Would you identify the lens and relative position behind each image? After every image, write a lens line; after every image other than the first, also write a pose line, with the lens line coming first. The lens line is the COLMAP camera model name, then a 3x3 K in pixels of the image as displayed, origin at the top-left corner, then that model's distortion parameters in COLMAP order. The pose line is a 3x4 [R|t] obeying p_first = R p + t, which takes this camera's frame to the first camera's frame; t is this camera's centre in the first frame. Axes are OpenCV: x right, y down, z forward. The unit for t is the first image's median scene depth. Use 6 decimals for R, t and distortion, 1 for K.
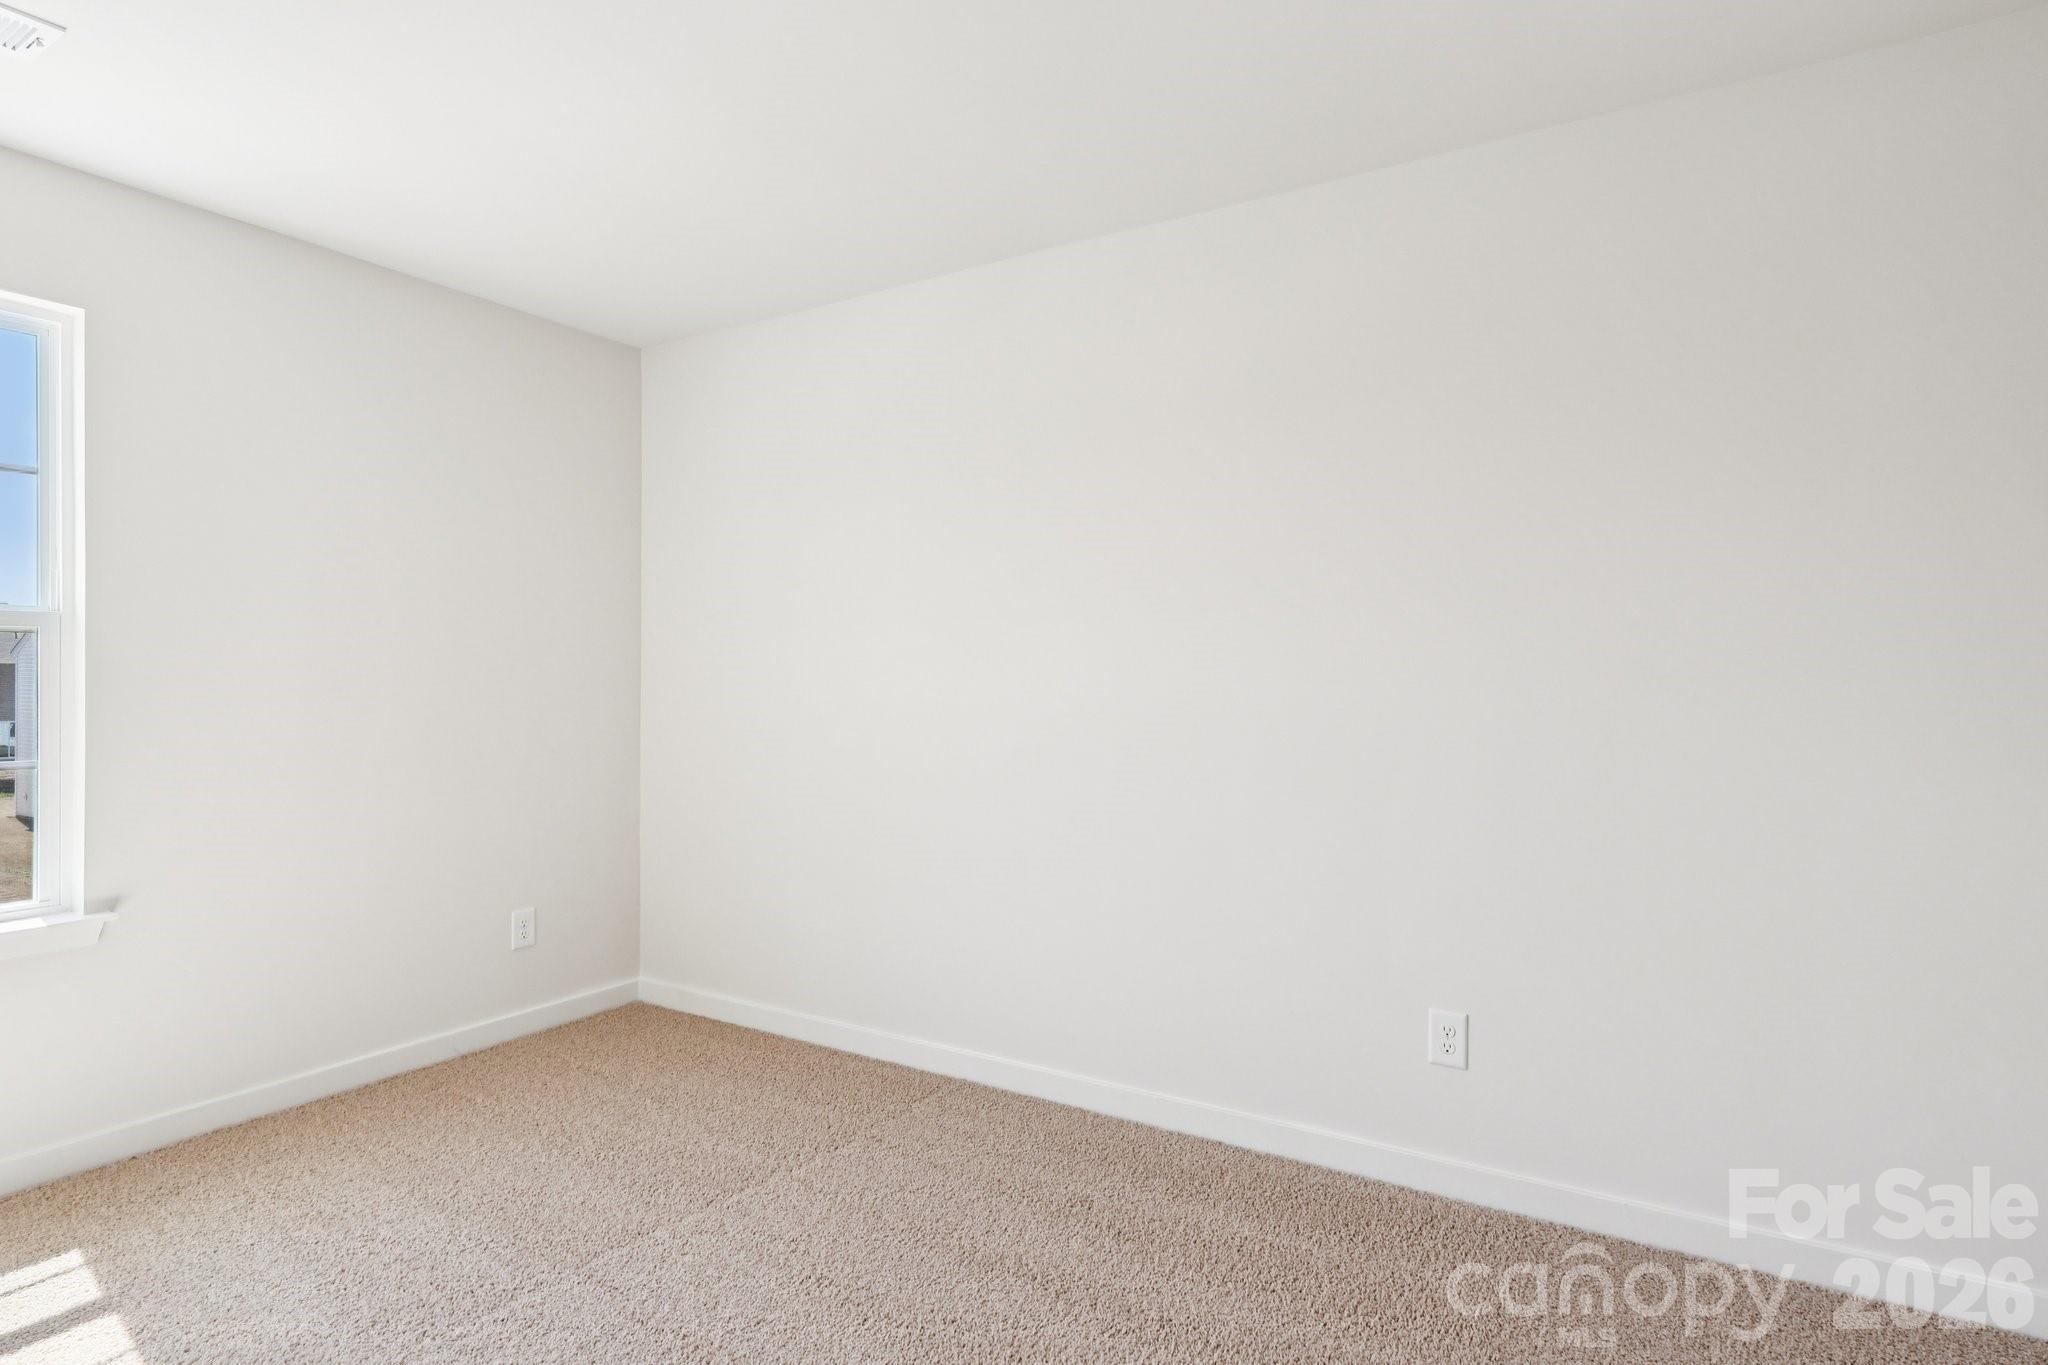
lens RADIAL K [[1065.2, 0, 989.1], [0, 1065.2, 674.5], [0, 0, 1]] dist [0.012589, -0.003674]
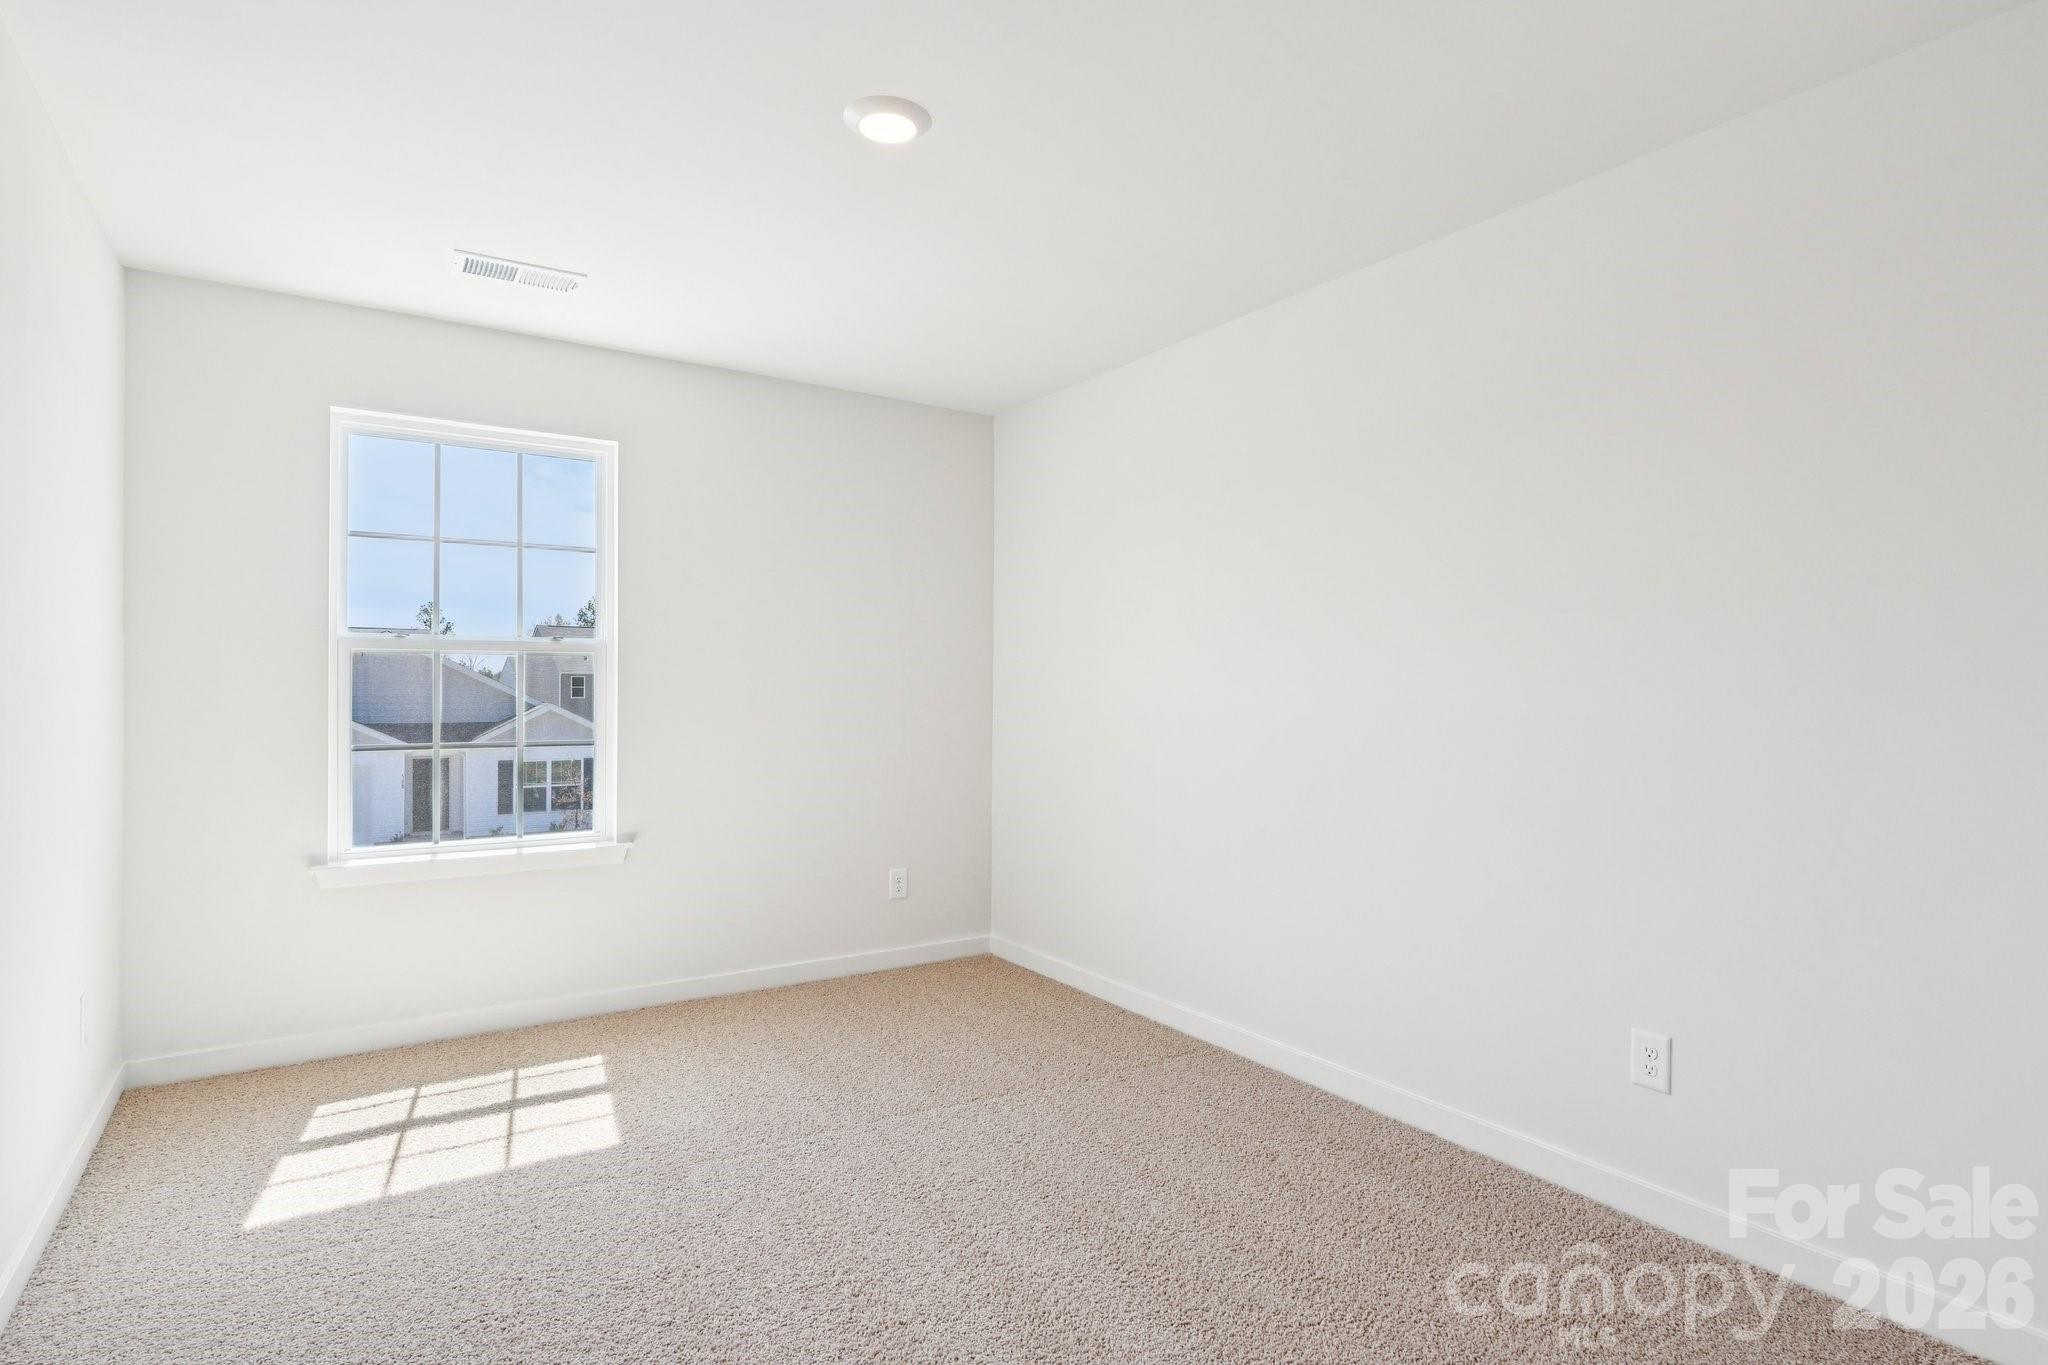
lens RADIAL K [[1065.2, 0, 1012.2], [0, 1065.2, 685.4], [0, 0, 1]] dist [0.012589, -0.003674]
pose [[0.905779, 0.002956, -0.423739, 0.300778], [-0.002519, 0.999996, 0.001591, -0.001871], [0.423742, -0.000374, 0.905783, -0.127106]]
